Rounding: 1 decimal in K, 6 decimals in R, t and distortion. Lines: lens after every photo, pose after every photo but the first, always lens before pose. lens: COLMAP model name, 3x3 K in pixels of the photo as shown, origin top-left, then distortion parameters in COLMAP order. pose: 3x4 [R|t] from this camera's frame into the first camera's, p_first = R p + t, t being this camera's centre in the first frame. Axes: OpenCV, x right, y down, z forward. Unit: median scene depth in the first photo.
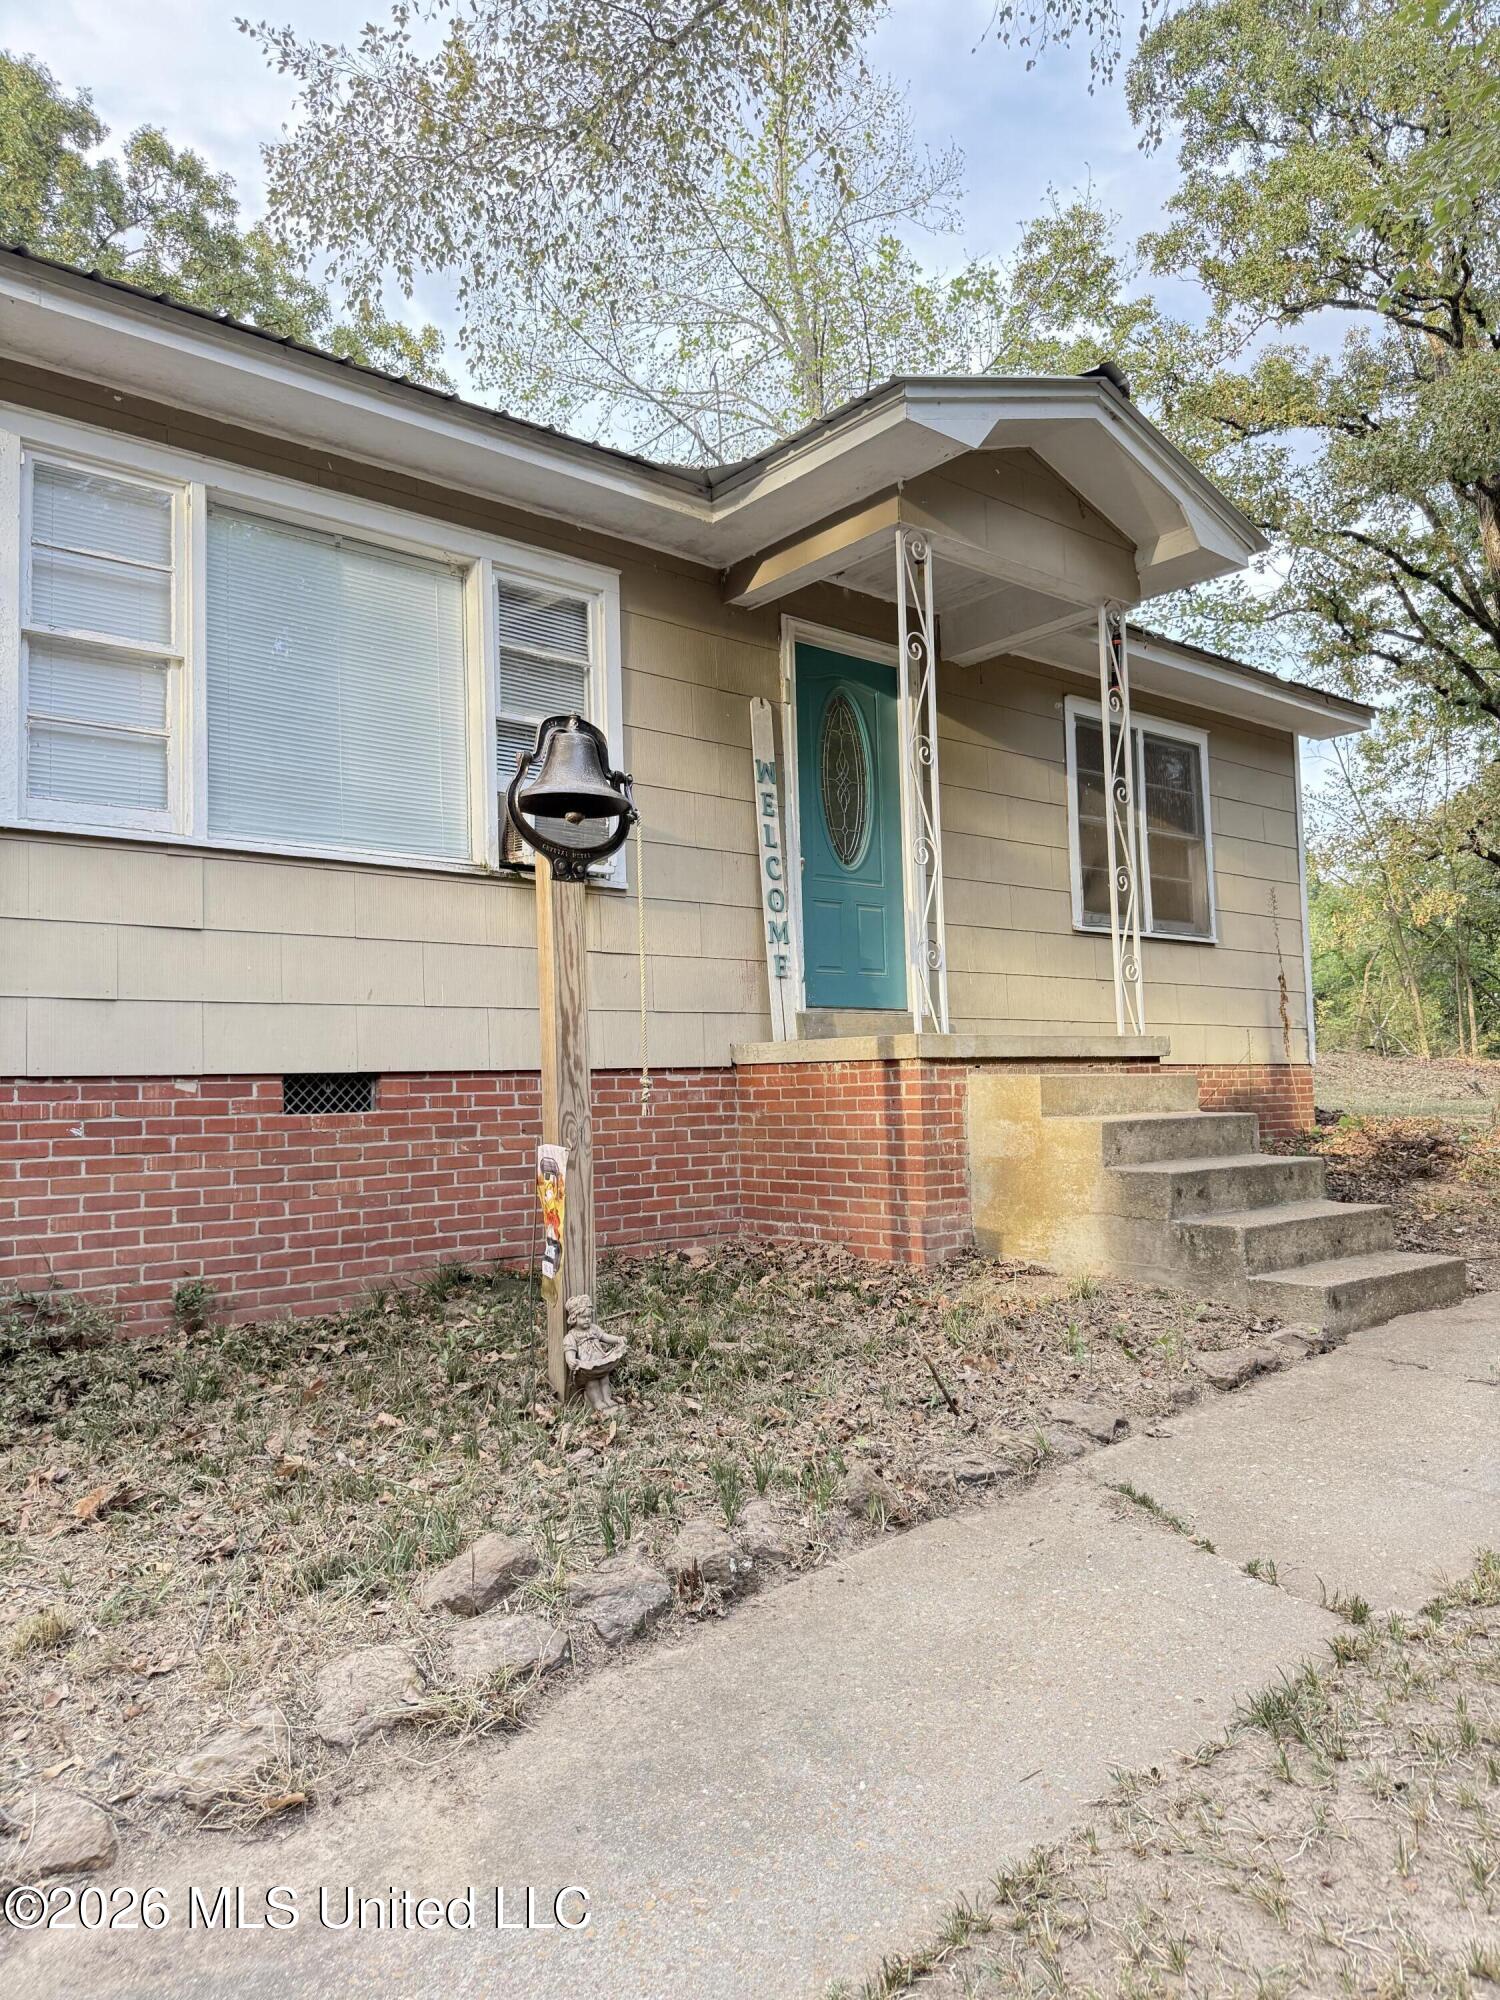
lens RADIAL K [[1399.4, 0, 750.2], [0, 1399.4, 1007.6], [0, 0, 1]] dist [0.104052, -0.176763]
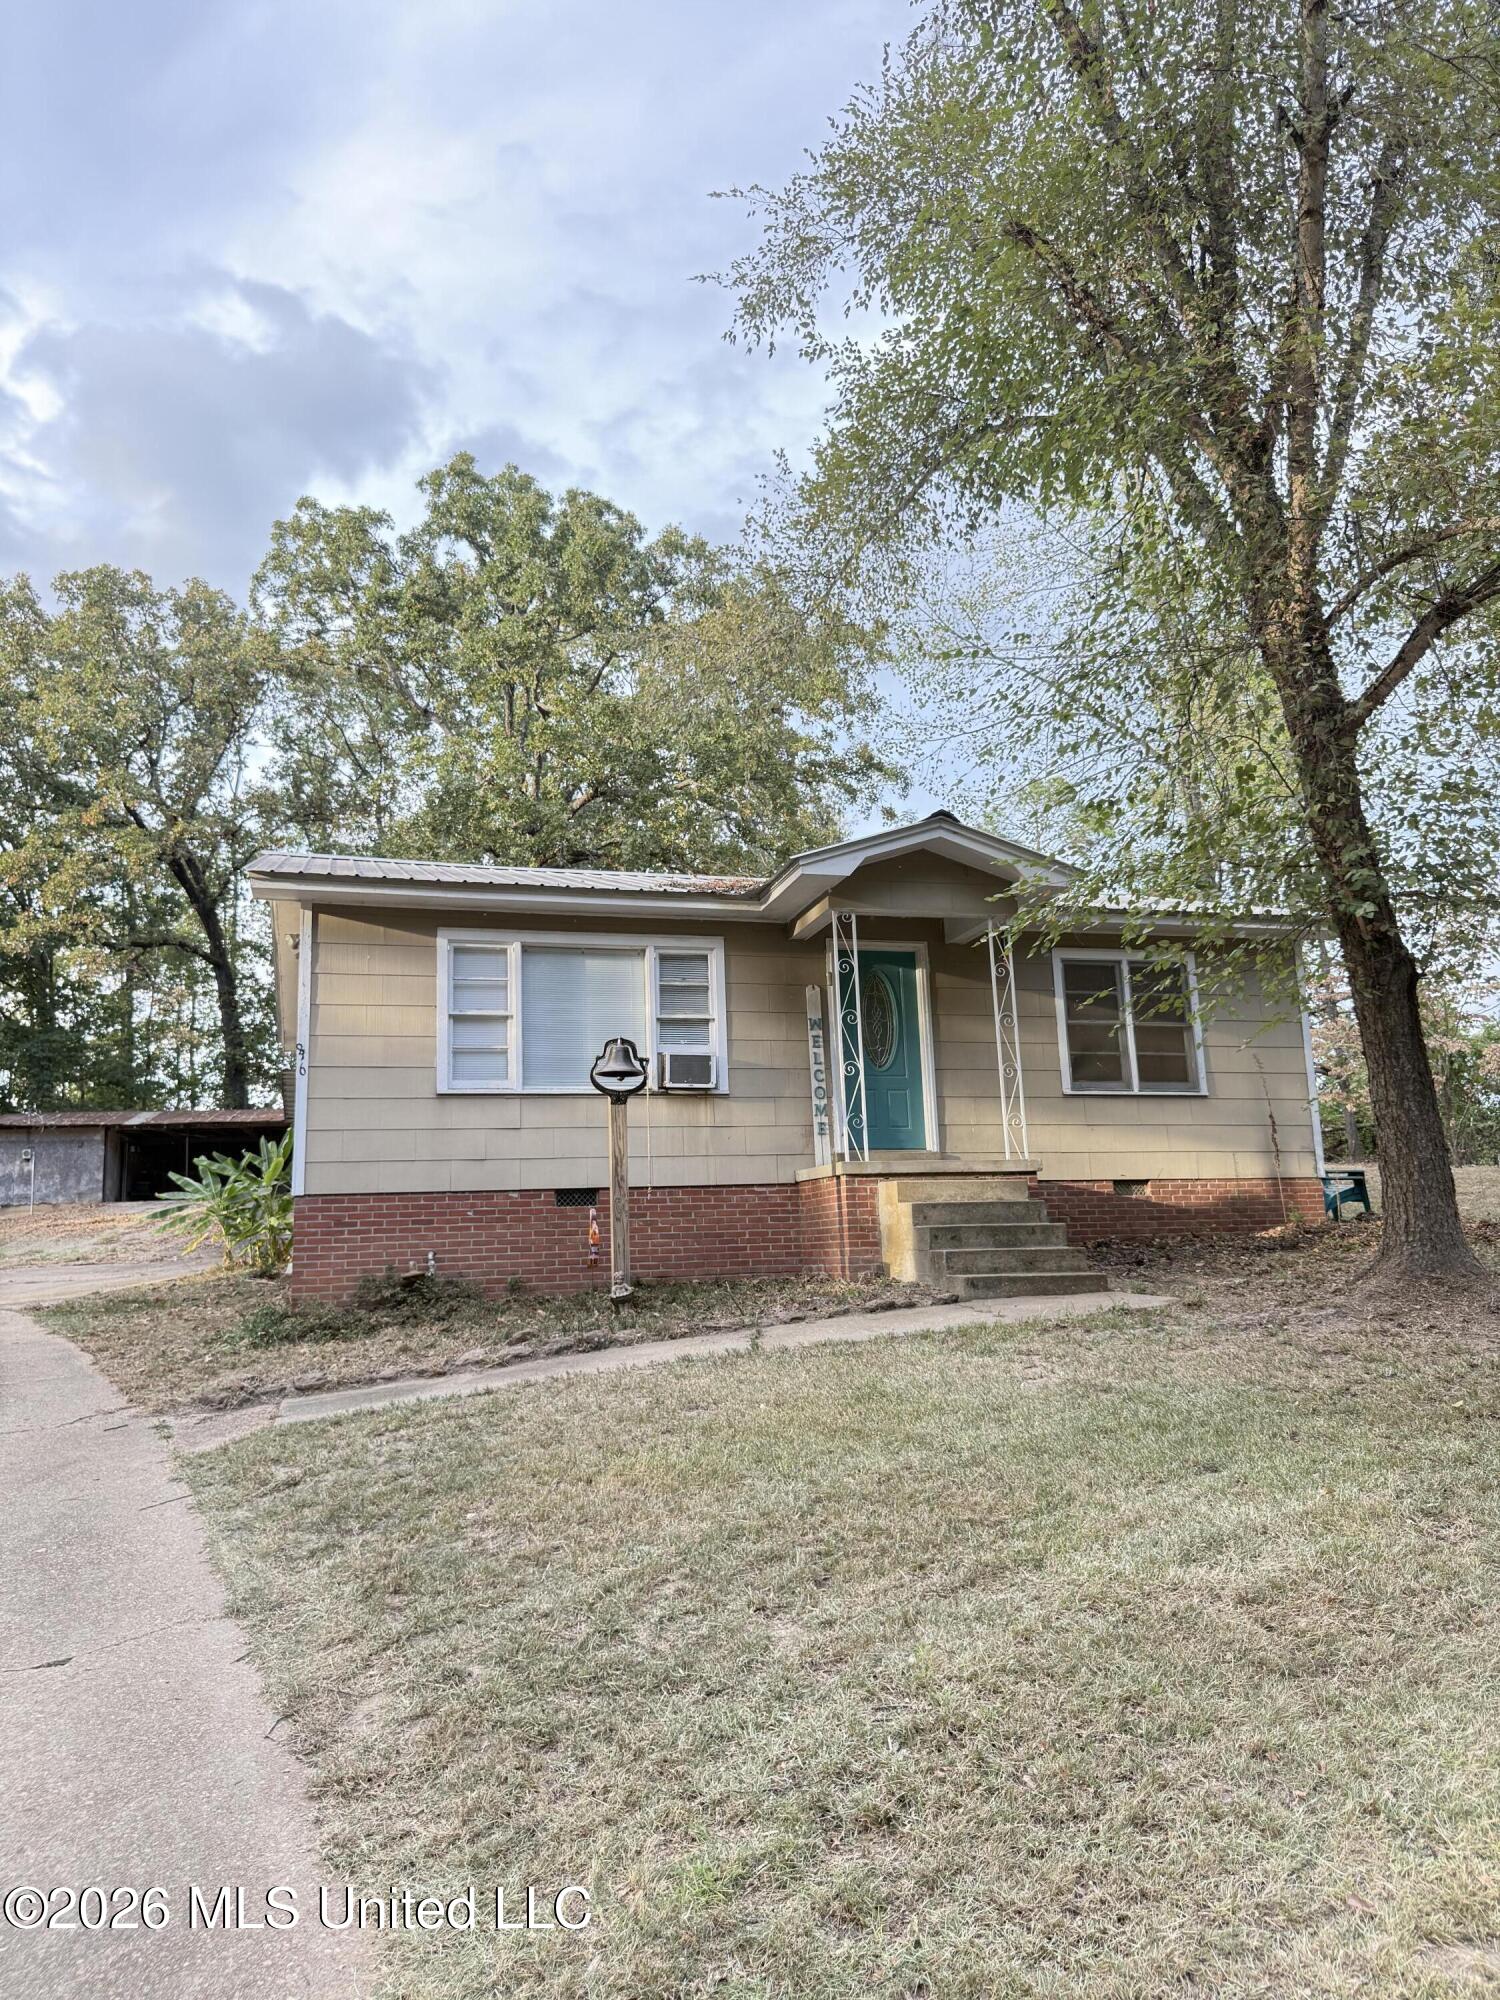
lens RADIAL K [[1399.4, 0, 750.2], [0, 1399.4, 1007.6], [0, 0, 1]] dist [0.104052, -0.176763]
pose [[0.906041, -0.078543, -0.415838, 0.809790], [0.035554, 0.993280, -0.110143, 0.014694], [0.421694, 0.085010, 0.902744, -0.828576]]
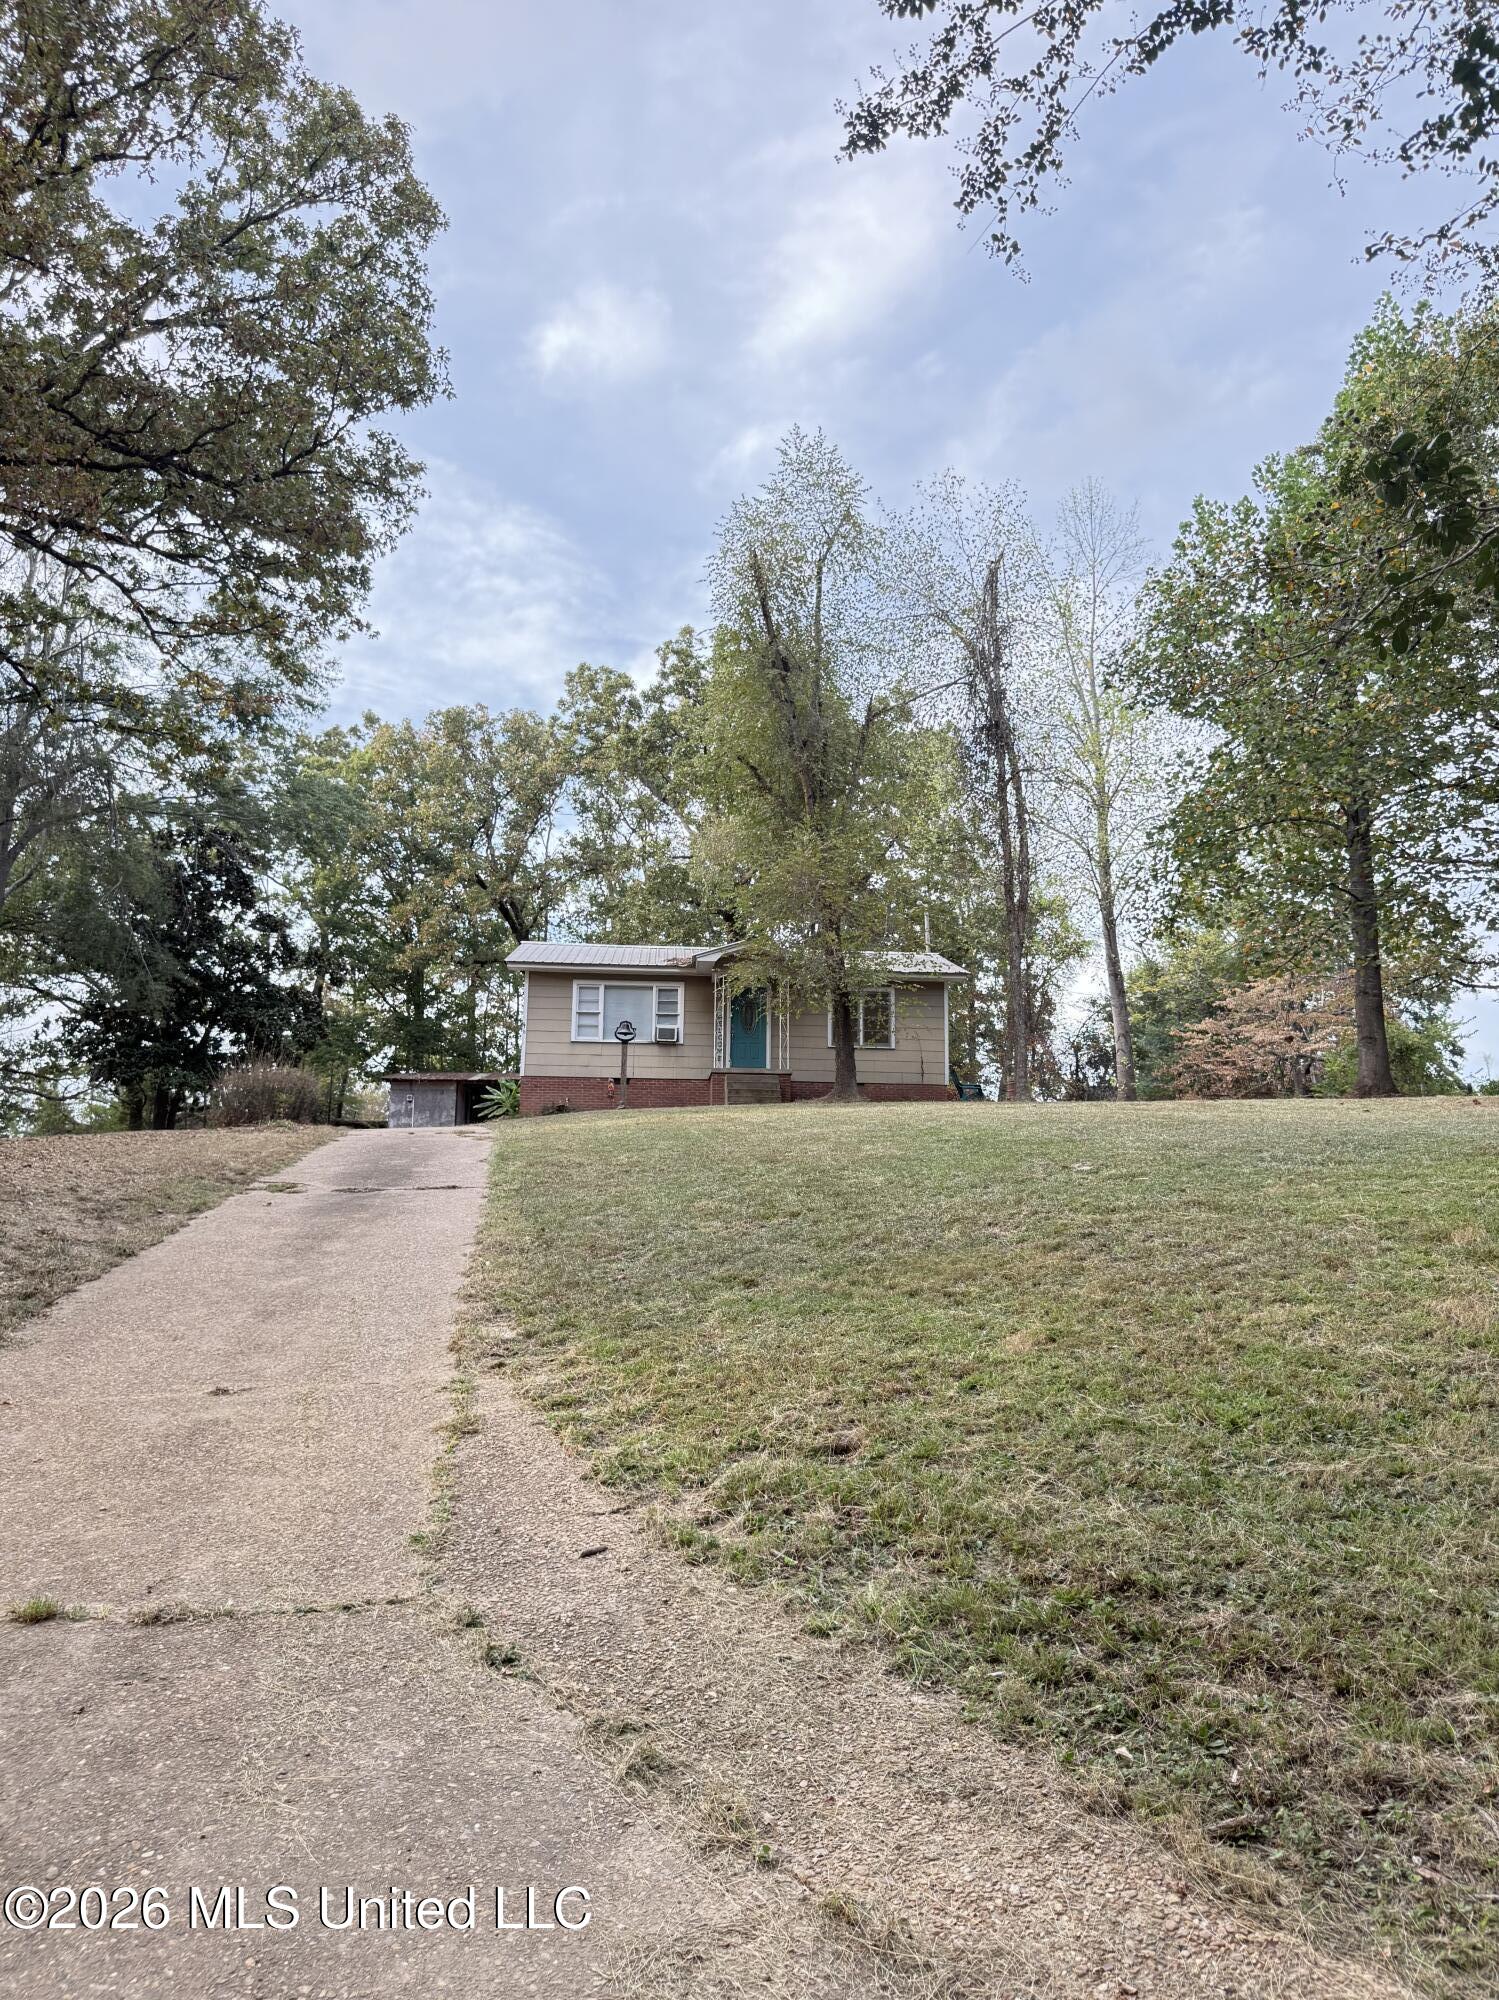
lens RADIAL K [[1399.4, 0, 749.7], [0, 1399.4, 1007.6], [0, 0, 1]] dist [0.104052, -0.176763]
pose [[0.792924, -0.071698, -0.605087, 3.303041], [0.004682, 0.993741, -0.111615, 0.363533], [0.609302, 0.085669, 0.788297, -2.968691]]
